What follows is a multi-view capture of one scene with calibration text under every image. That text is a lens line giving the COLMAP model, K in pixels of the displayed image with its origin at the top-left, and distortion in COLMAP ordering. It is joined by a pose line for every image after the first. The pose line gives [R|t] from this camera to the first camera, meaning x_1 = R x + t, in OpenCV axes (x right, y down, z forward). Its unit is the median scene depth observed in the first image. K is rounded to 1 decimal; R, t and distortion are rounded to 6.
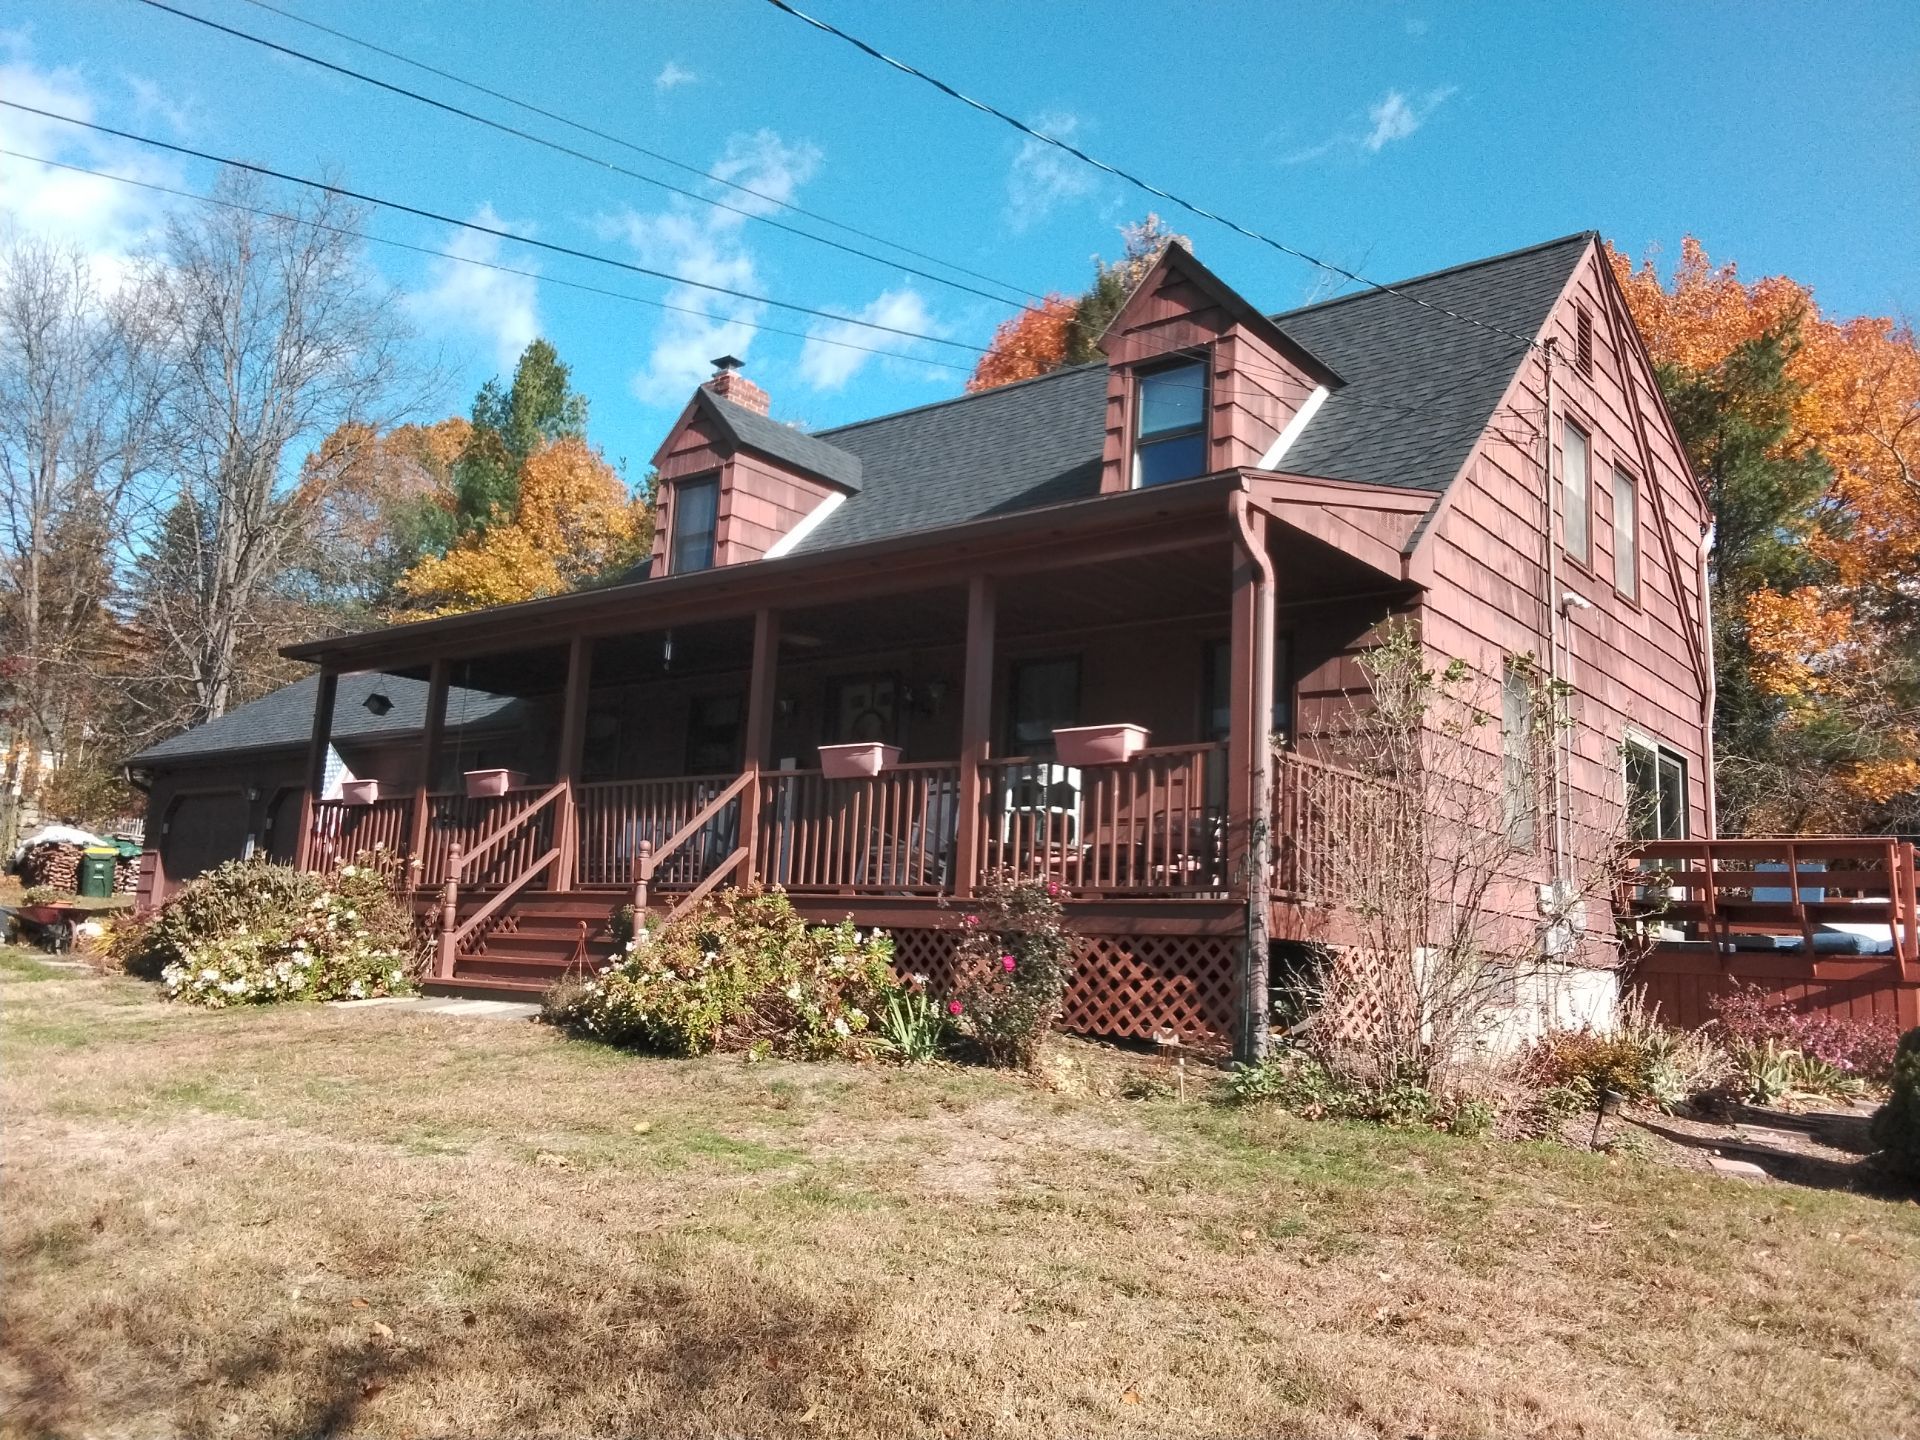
lens RADIAL K [[1484.8, 0, 960.0], [0, 1484.8, 720.0], [0, 0, 1]] dist [0.085704, -0.000163]
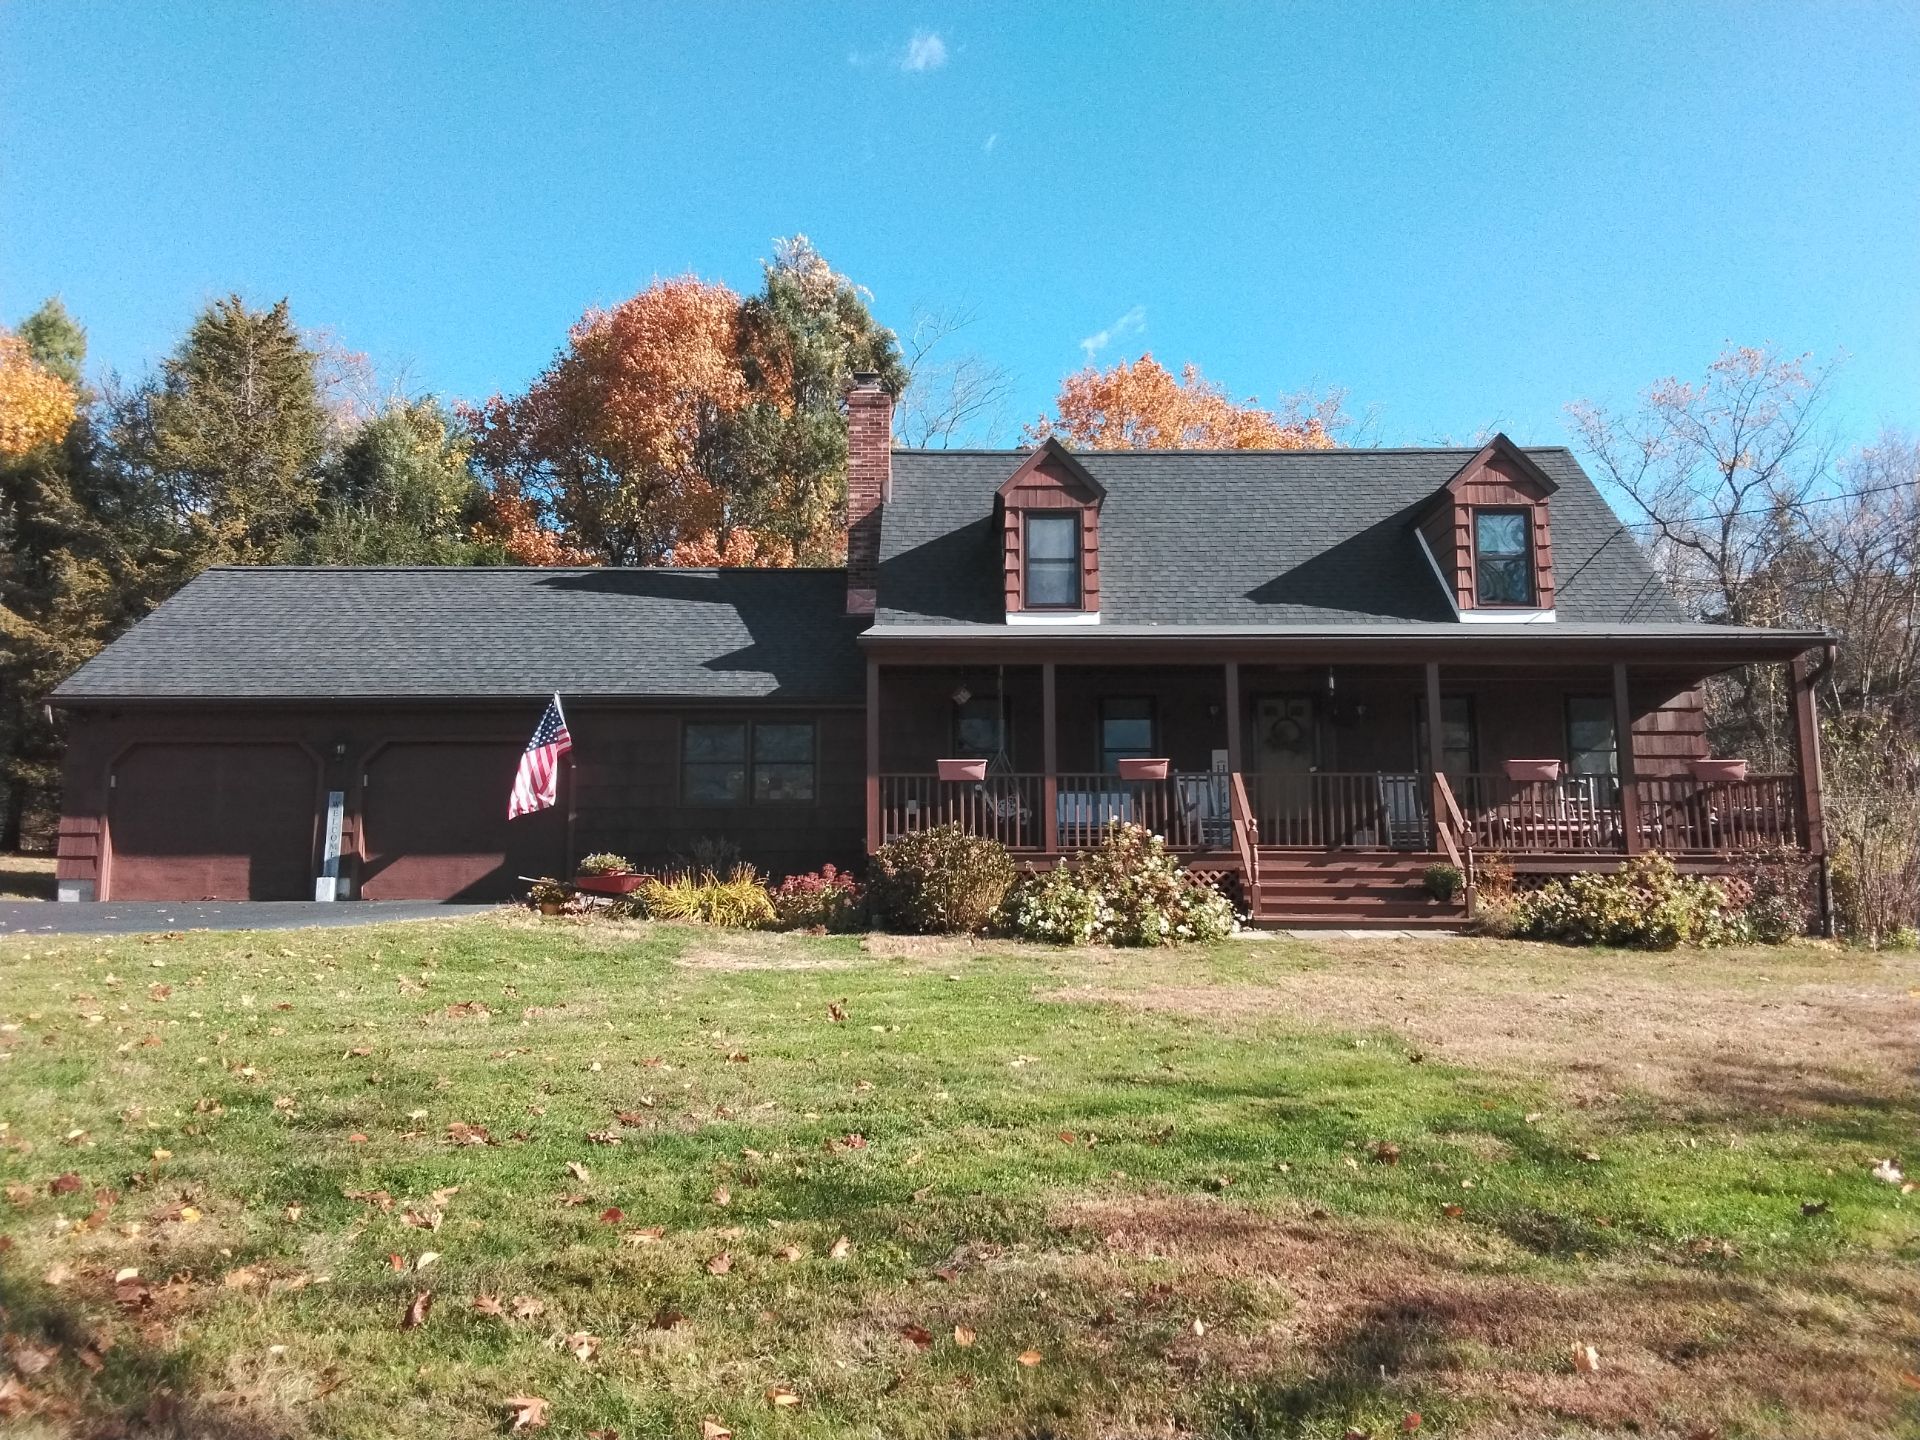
lens RADIAL K [[1484.8, 0, 960.0], [0, 1484.8, 720.0], [0, 0, 1]] dist [0.085704, -0.000163]
pose [[0.774544, 0.036333, 0.631476, -1.278327], [-0.061454, 0.997948, 0.017959, -0.013252], [-0.629528, -0.052717, 0.775188, 0.121348]]
